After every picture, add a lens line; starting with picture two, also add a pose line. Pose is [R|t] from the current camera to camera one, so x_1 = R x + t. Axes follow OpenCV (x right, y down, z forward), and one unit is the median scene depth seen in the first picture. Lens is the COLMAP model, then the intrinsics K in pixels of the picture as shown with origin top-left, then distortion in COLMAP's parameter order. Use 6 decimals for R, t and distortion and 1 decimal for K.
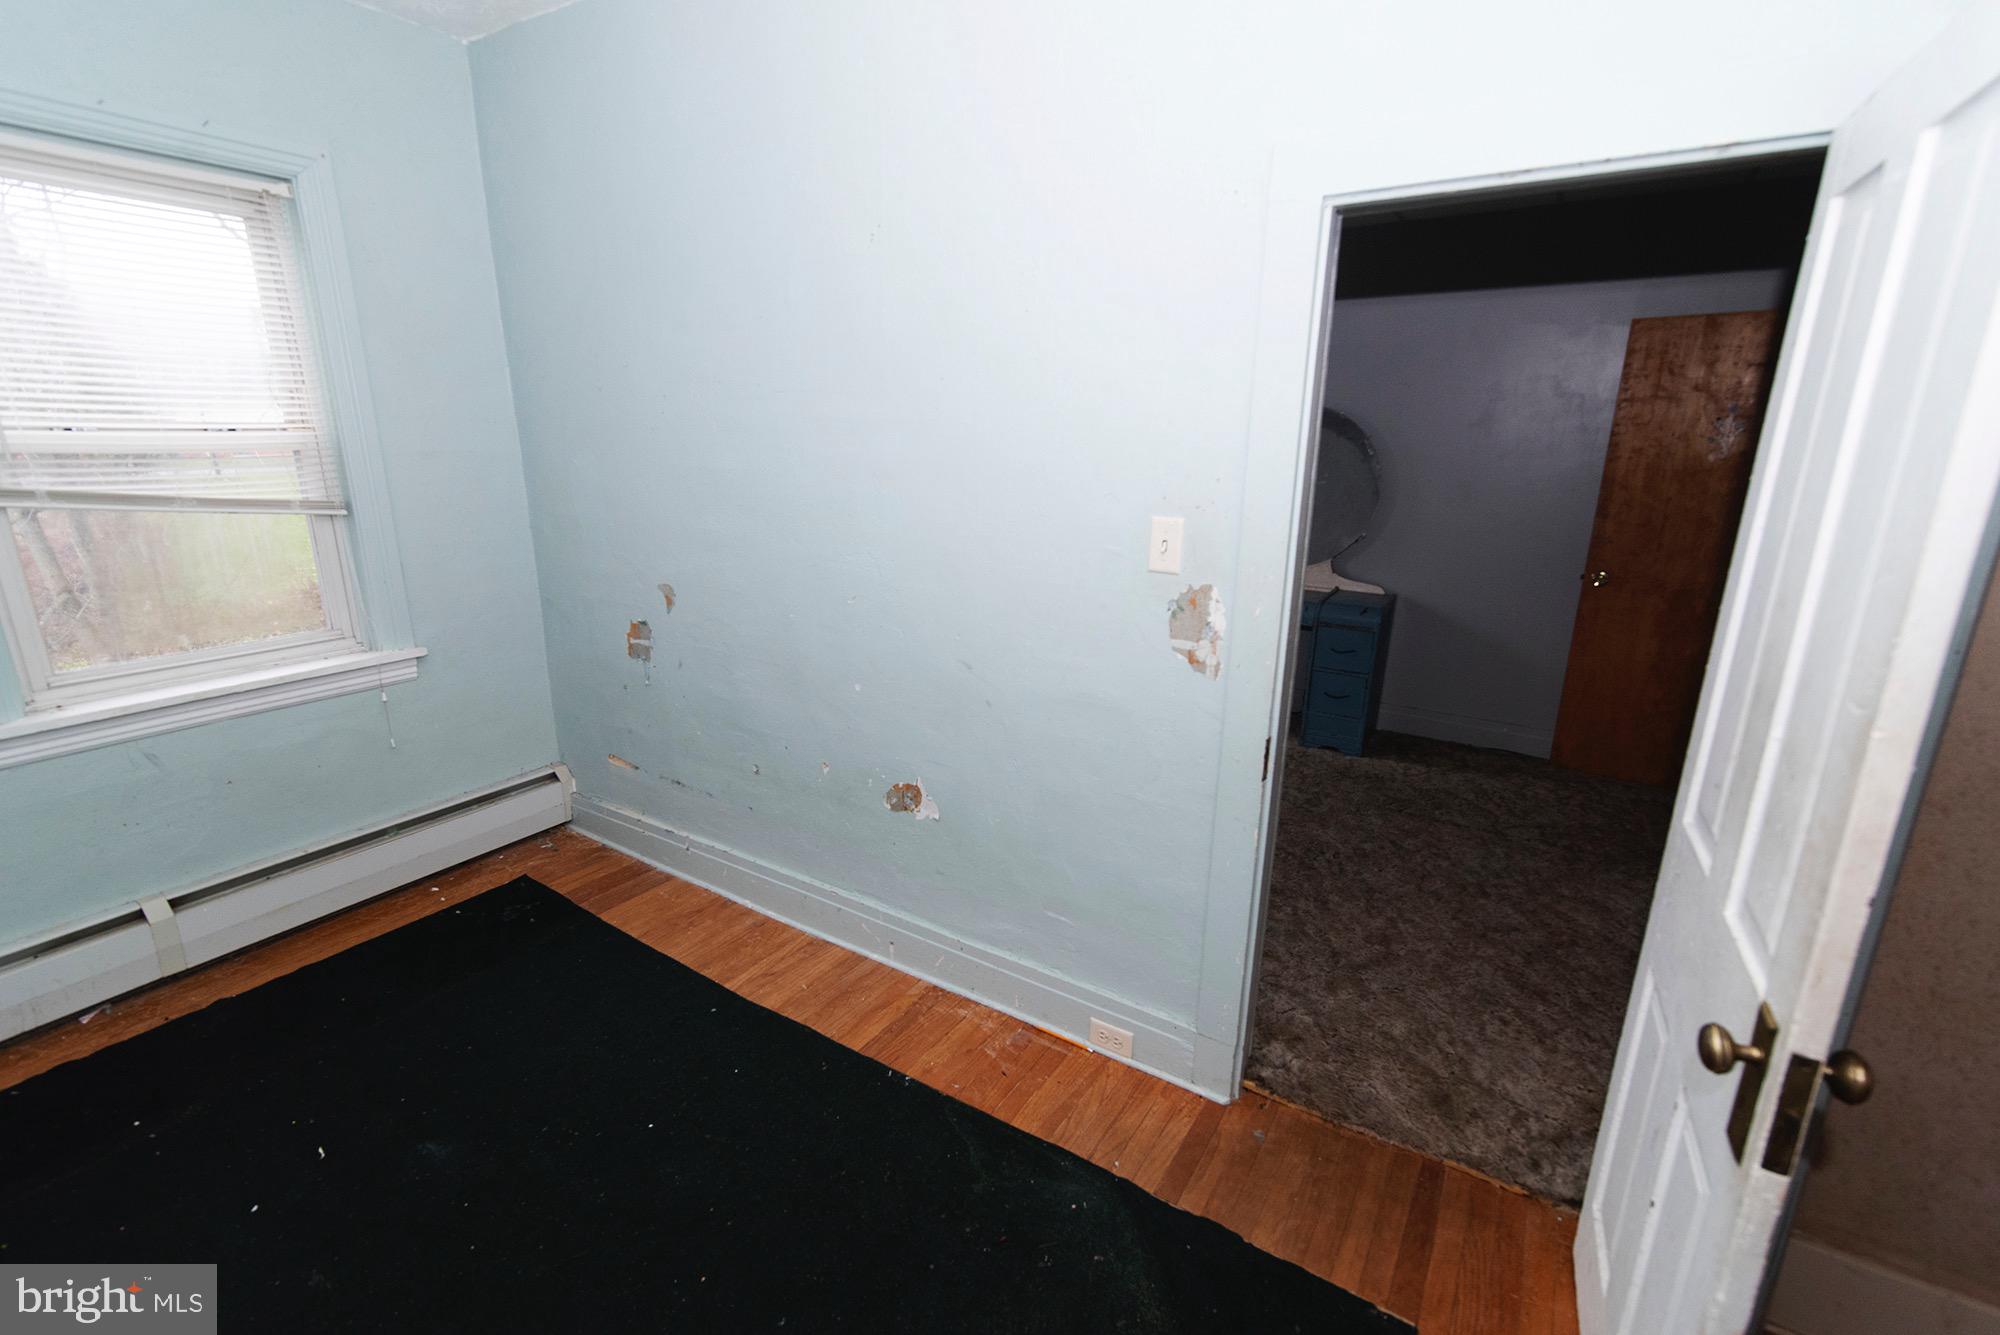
lens RADIAL K [[896.8, 0, 1002.2], [0, 896.8, 694.3], [0, 0, 1]] dist [0.014382, -0.001758]
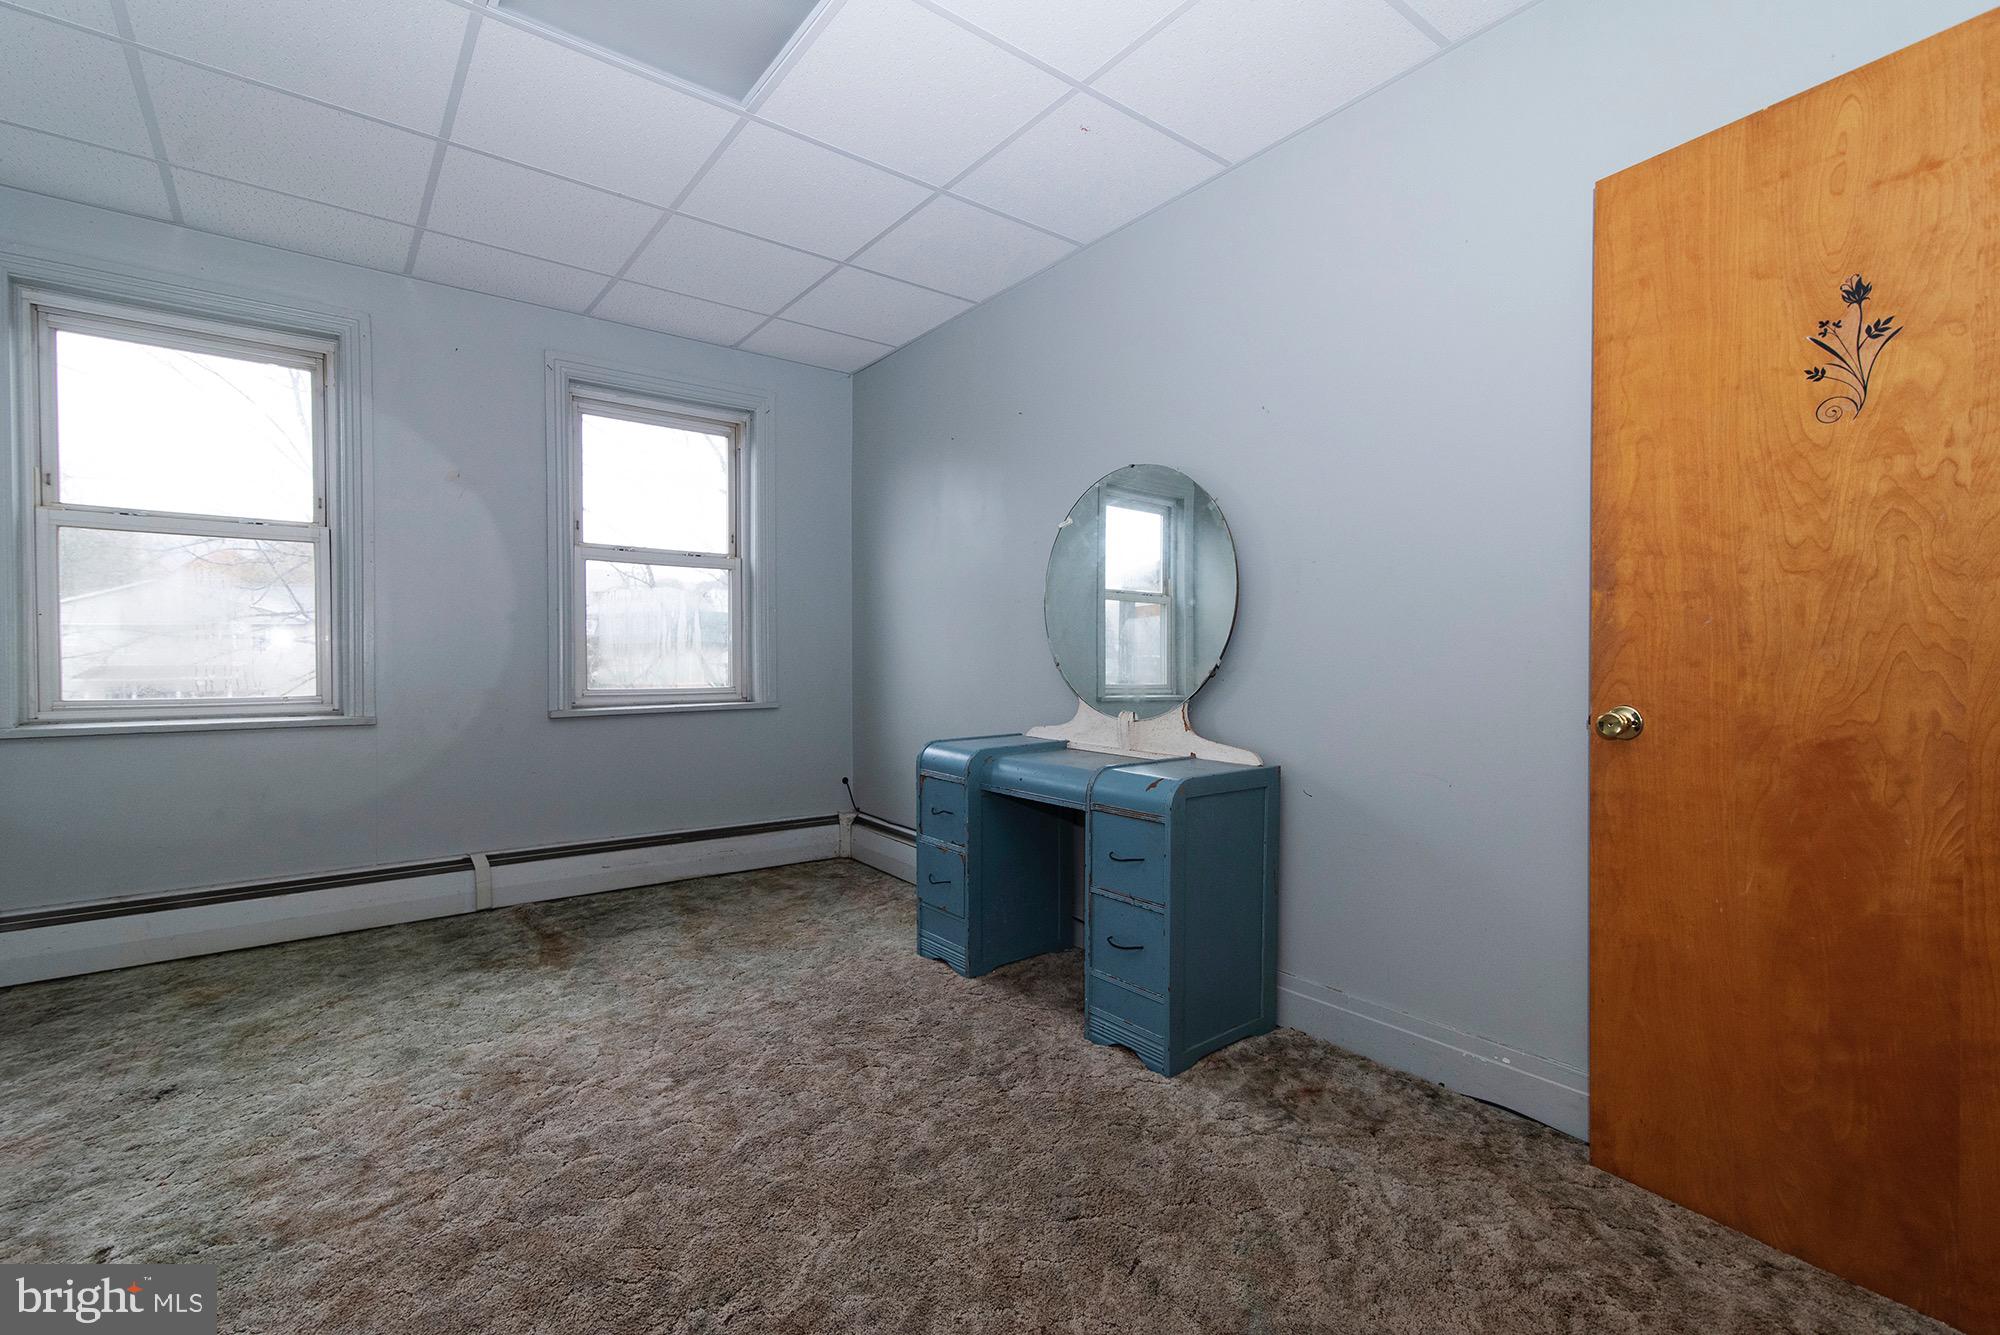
lens RADIAL K [[896.8, 0, 997.1], [0, 896.8, 686.9], [0, 0, 1]] dist [0.014382, -0.001758]
pose [[0.934549, -0.005367, -0.355793, 0.494604], [-0.090154, 0.963691, -0.251341, -0.005407], [0.344223, 0.266966, 0.900133, 0.457111]]
